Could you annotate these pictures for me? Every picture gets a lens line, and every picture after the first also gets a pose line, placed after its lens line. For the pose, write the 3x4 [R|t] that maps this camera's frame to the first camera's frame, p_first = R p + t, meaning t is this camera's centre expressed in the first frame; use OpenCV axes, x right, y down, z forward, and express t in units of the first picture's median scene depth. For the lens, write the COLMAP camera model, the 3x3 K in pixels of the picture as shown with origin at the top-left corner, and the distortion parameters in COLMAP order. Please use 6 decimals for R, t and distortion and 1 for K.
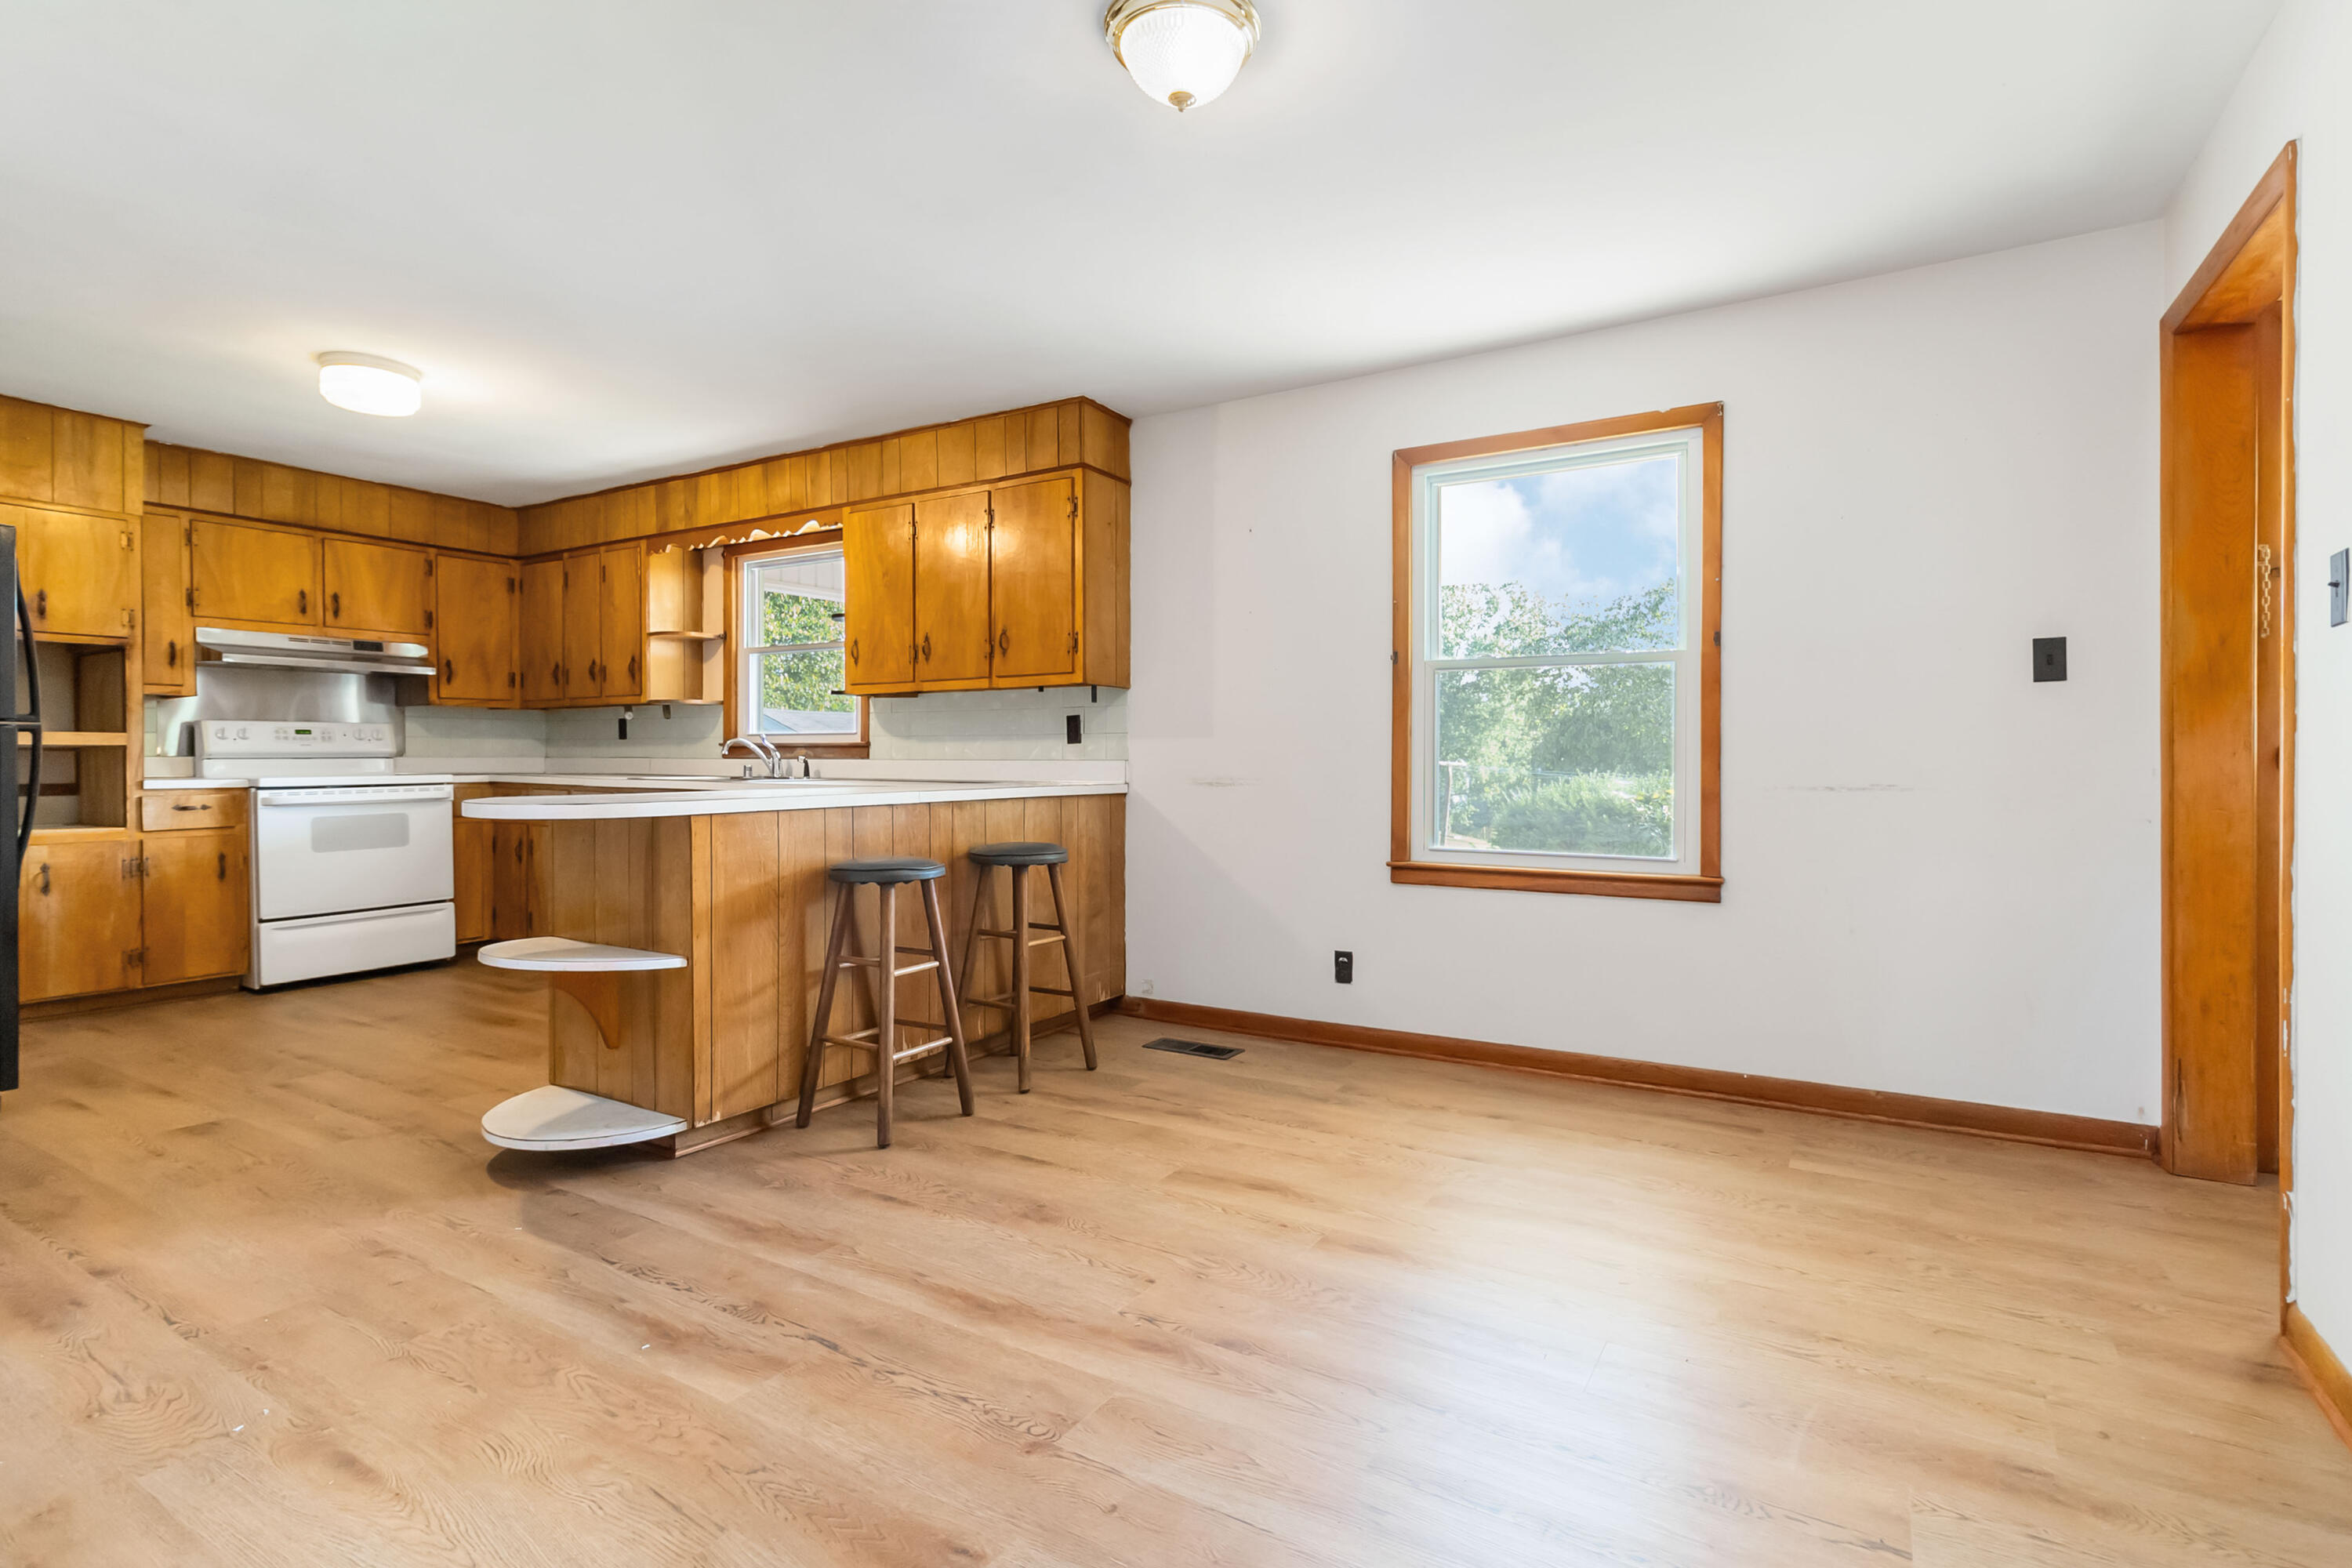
lens RADIAL K [[1109.4, 0, 1201.8], [0, 1109.4, 765.7], [0, 0, 1]] dist [0.000754, -0.000020]
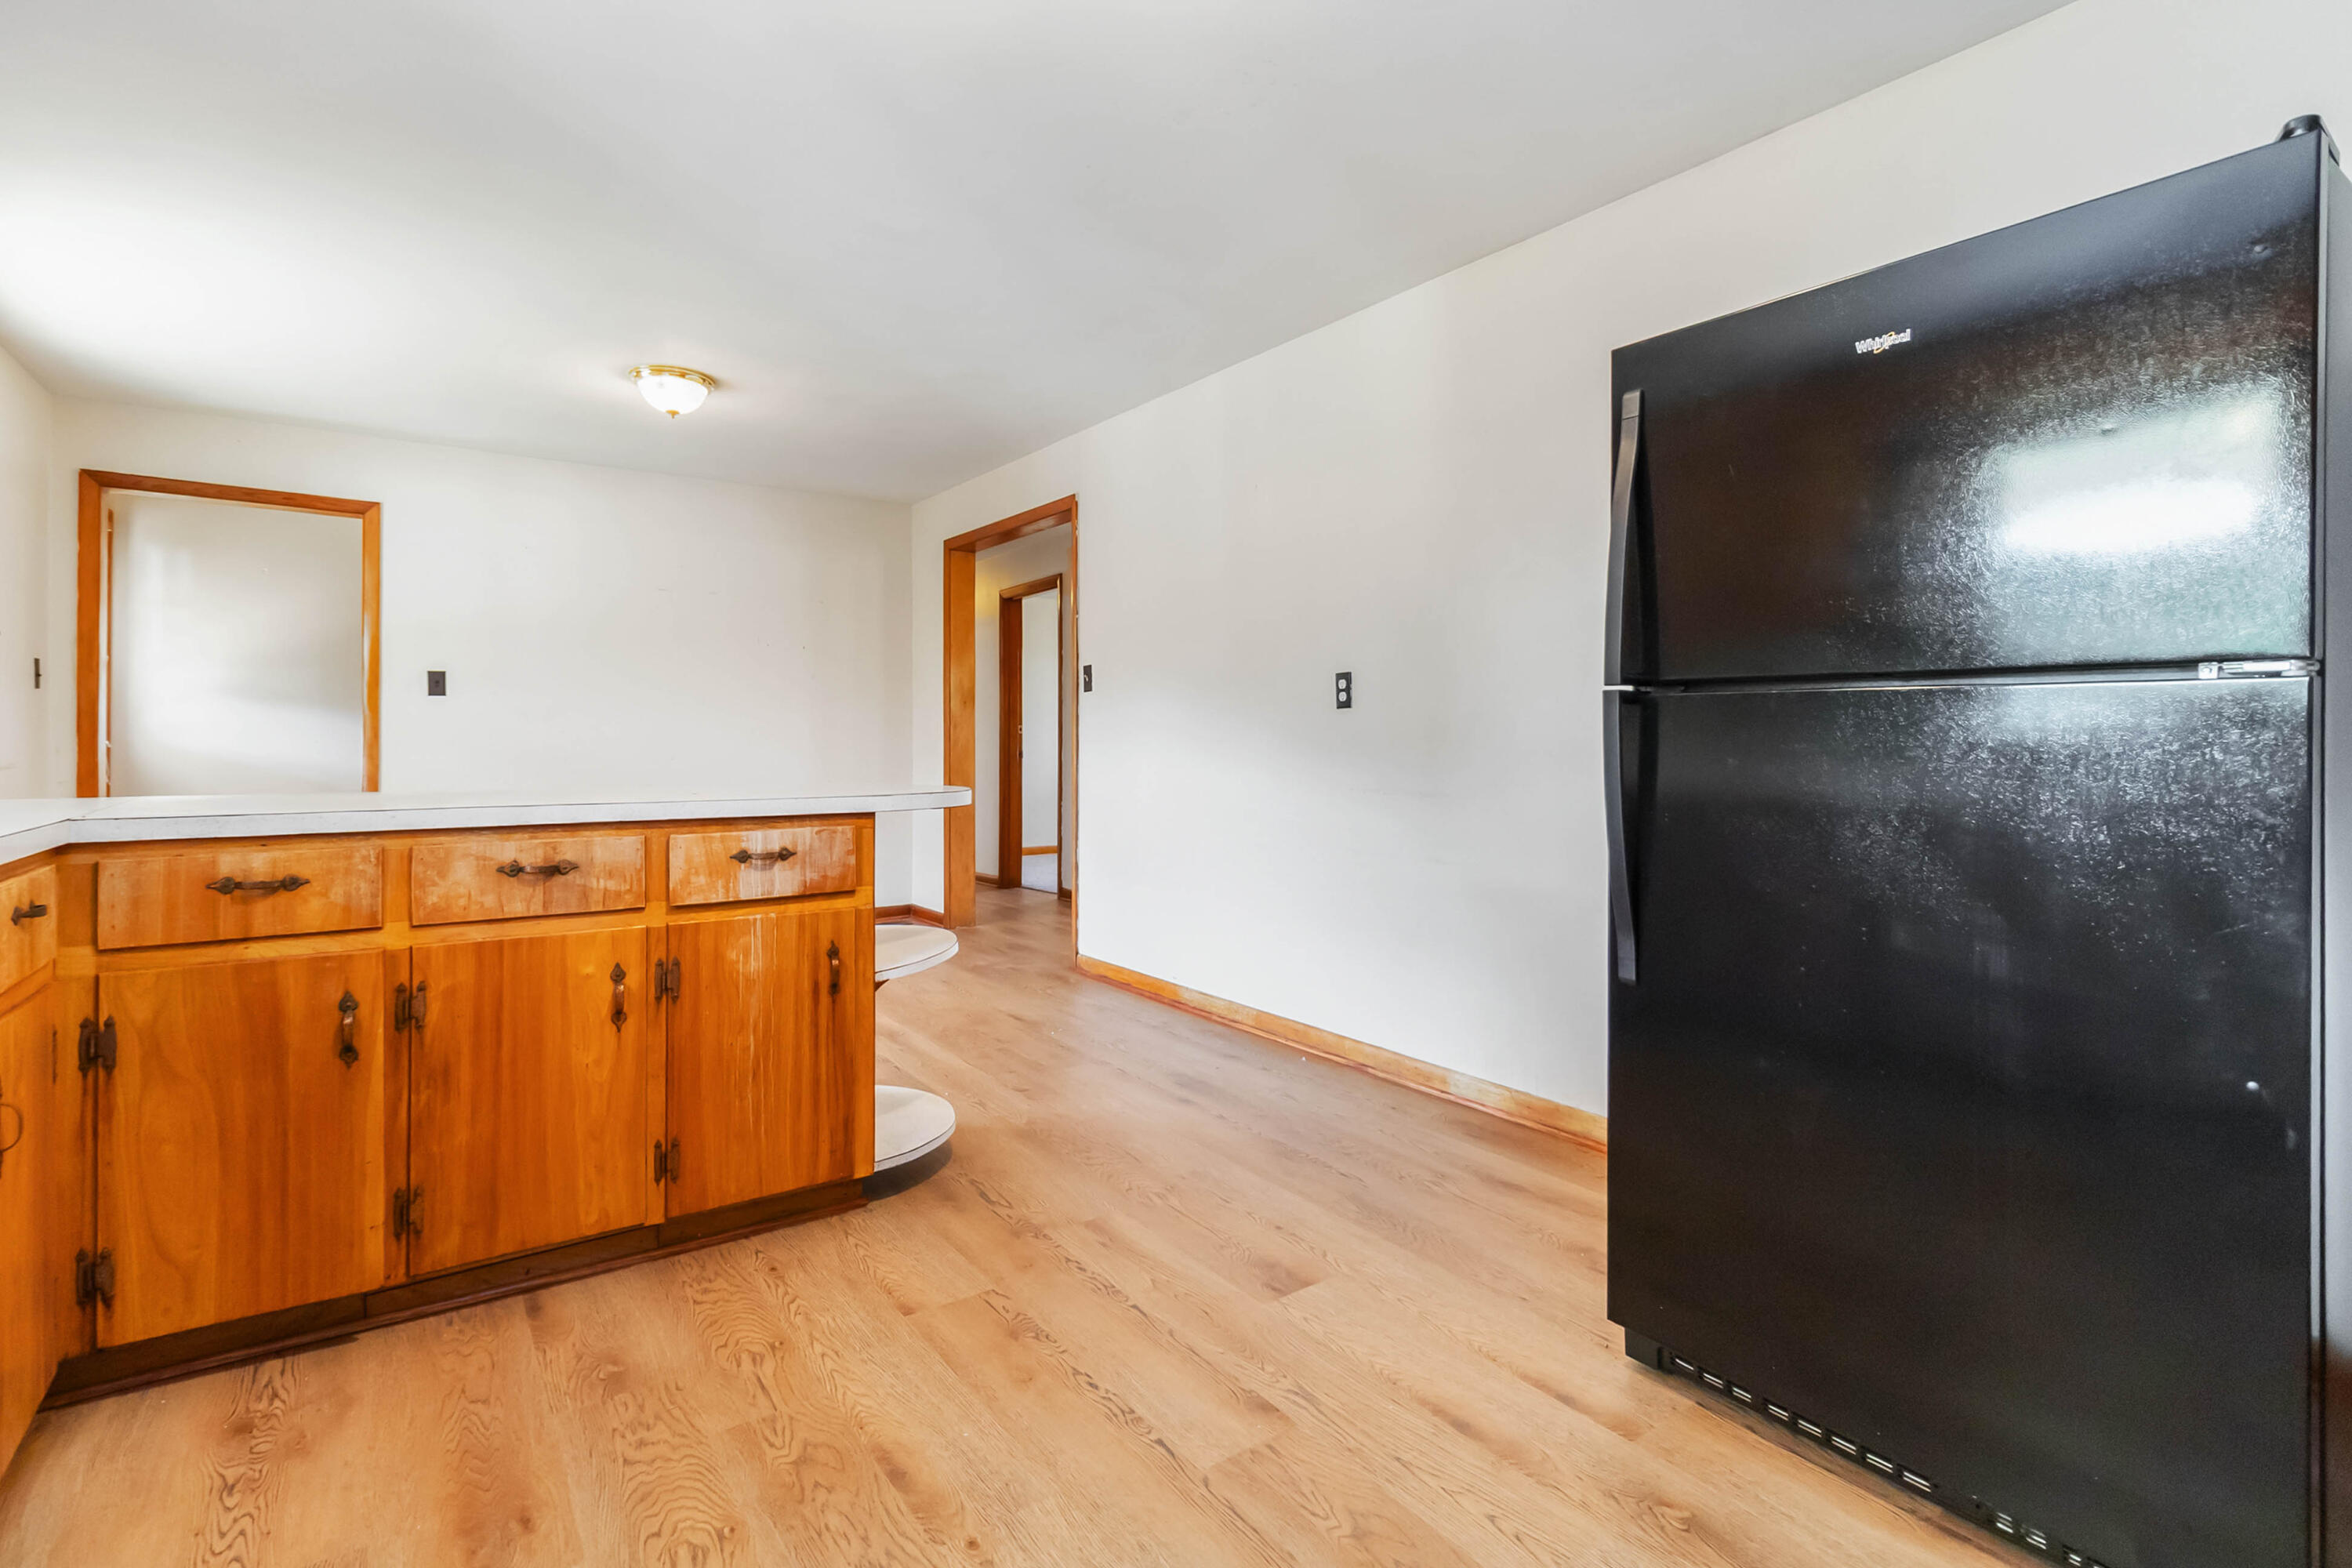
lens RADIAL K [[1115.6, 0, 1217.0], [0, 1115.6, 778.8], [0, 0, 1]] dist [-0.000410, -0.000029]
pose [[-0.924251, -0.014337, 0.381516, -0.779787], [0.001721, 0.999128, 0.041714, -0.011468], [-0.381781, 0.039211, -0.923421, 1.143173]]
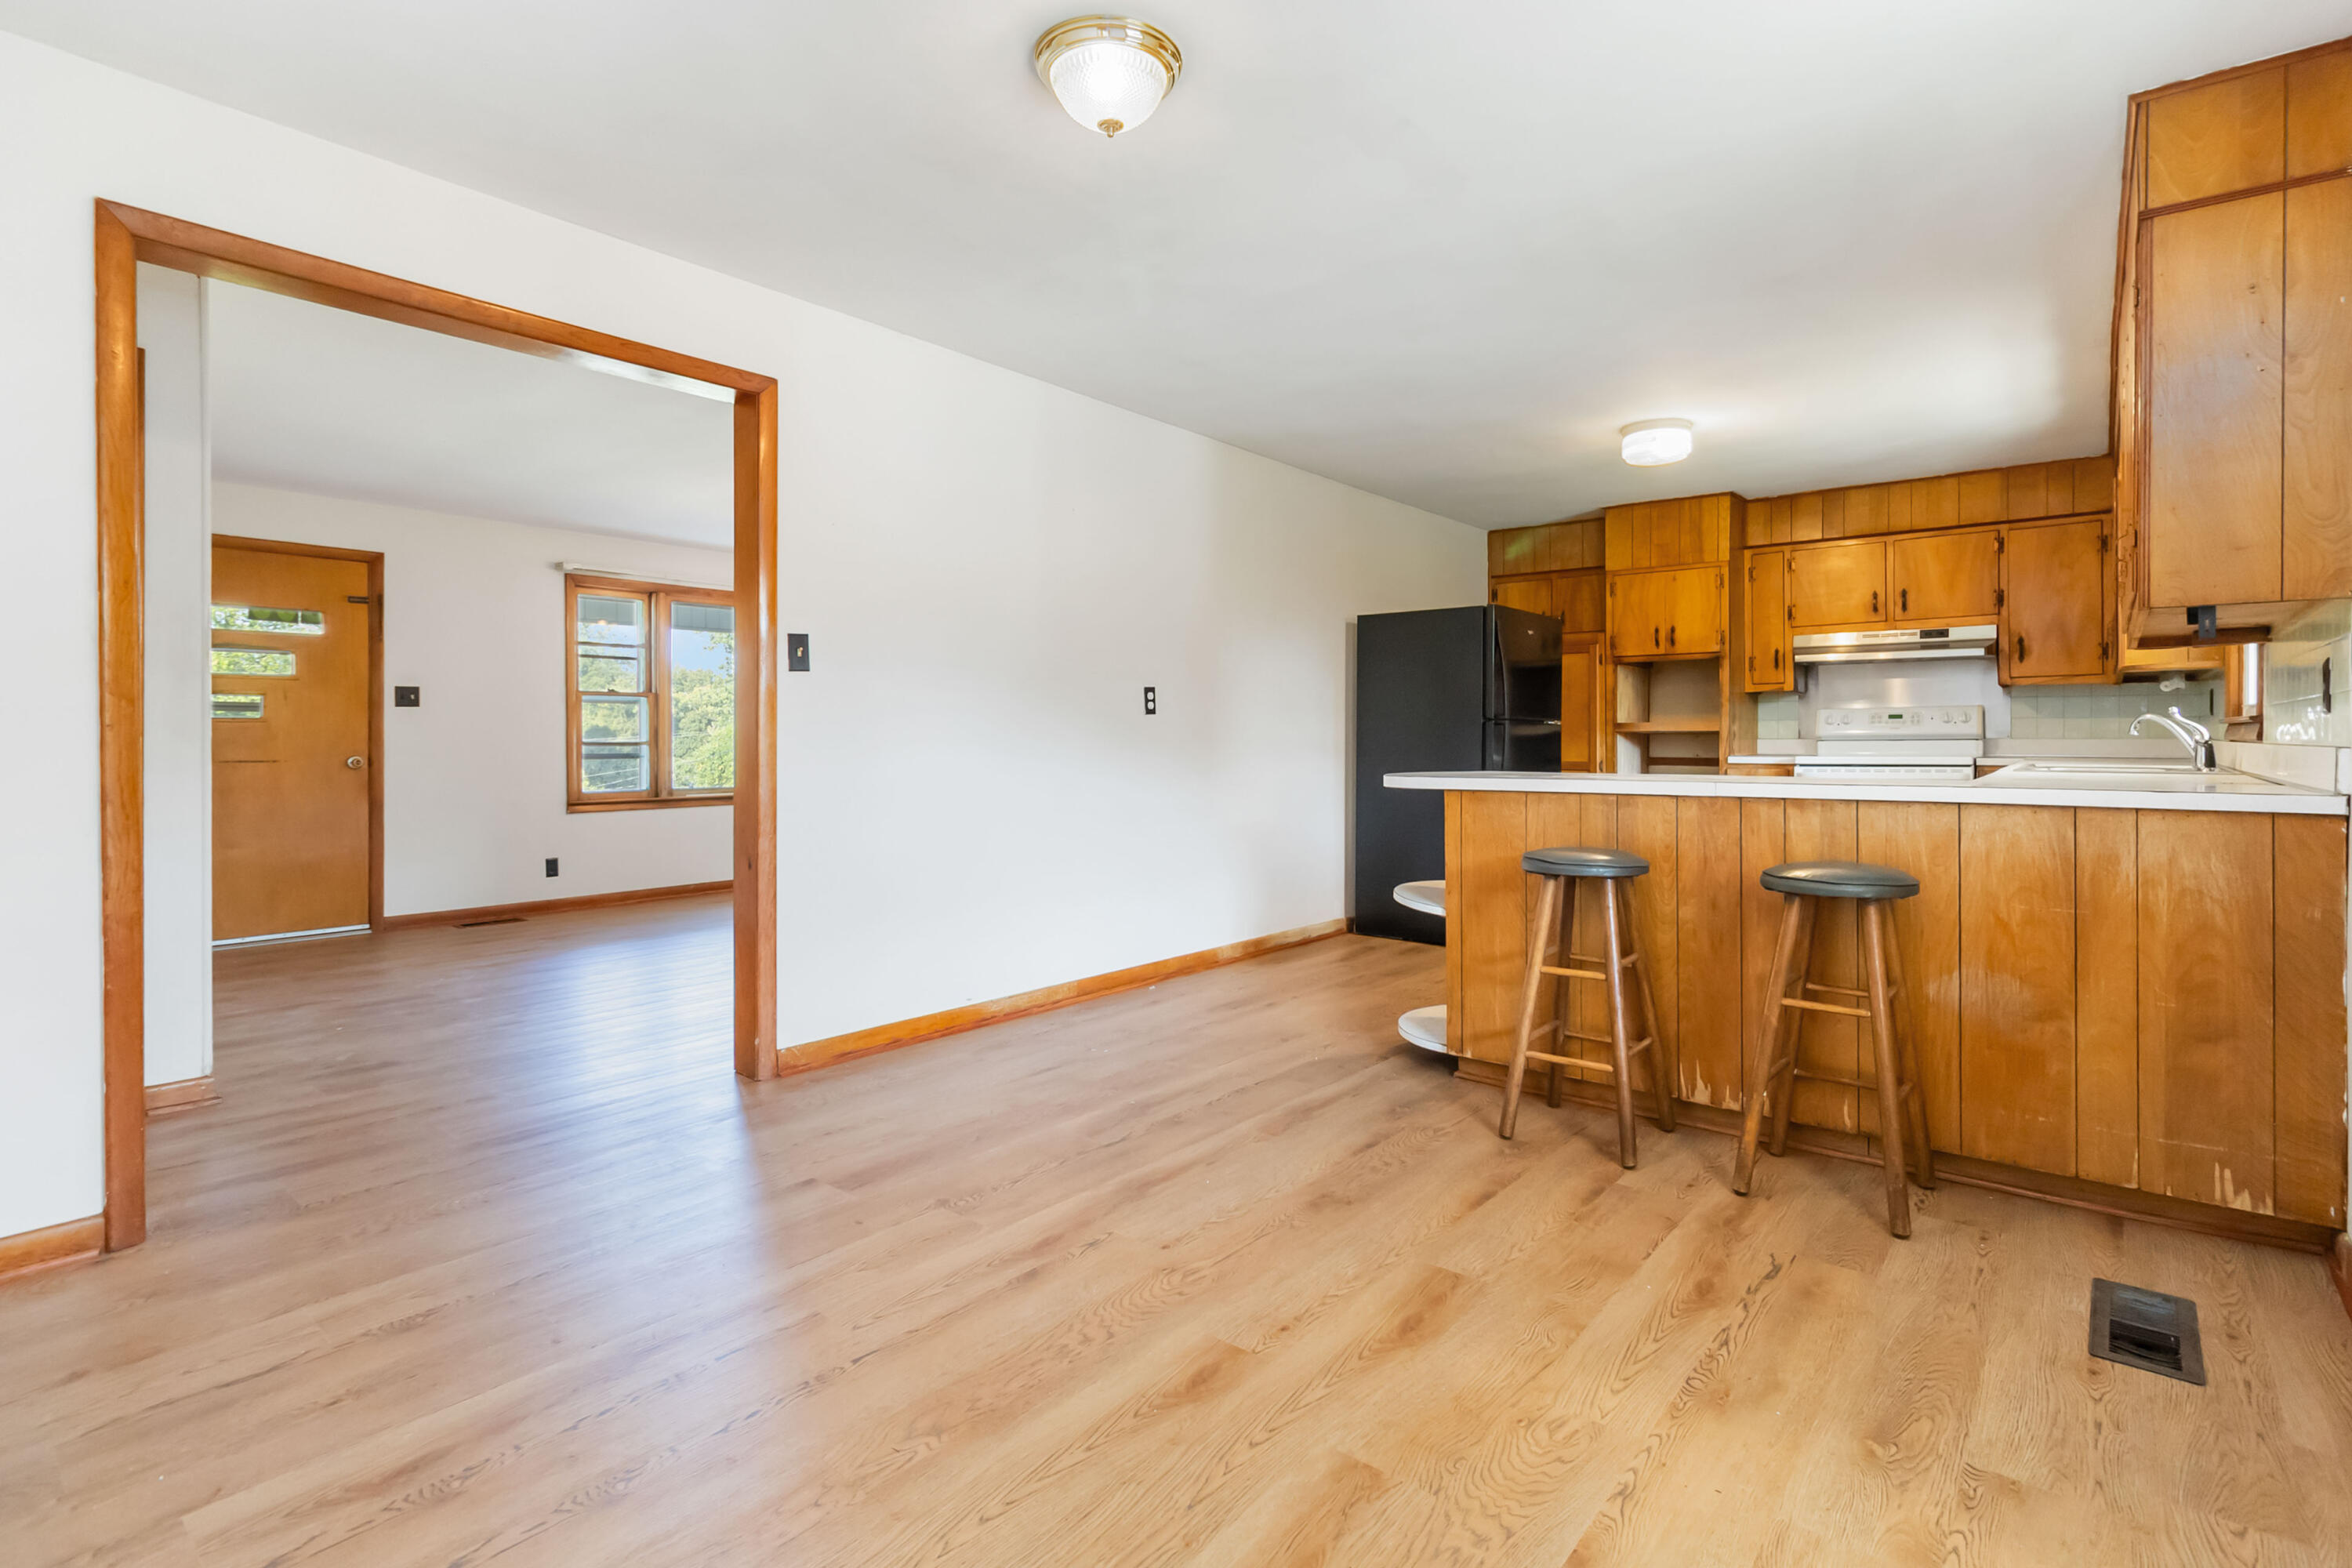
lens RADIAL K [[1114.9, 0, 1215.2], [0, 1114.9, 737.1], [0, 0, 1]] dist [0.005182, 0.000538]
pose [[-0.134636, -0.001307, -0.990894, 0.476737], [-0.005515, 0.999985, -0.000570, -0.006422], [0.990880, 0.005388, -0.134641, 0.572772]]
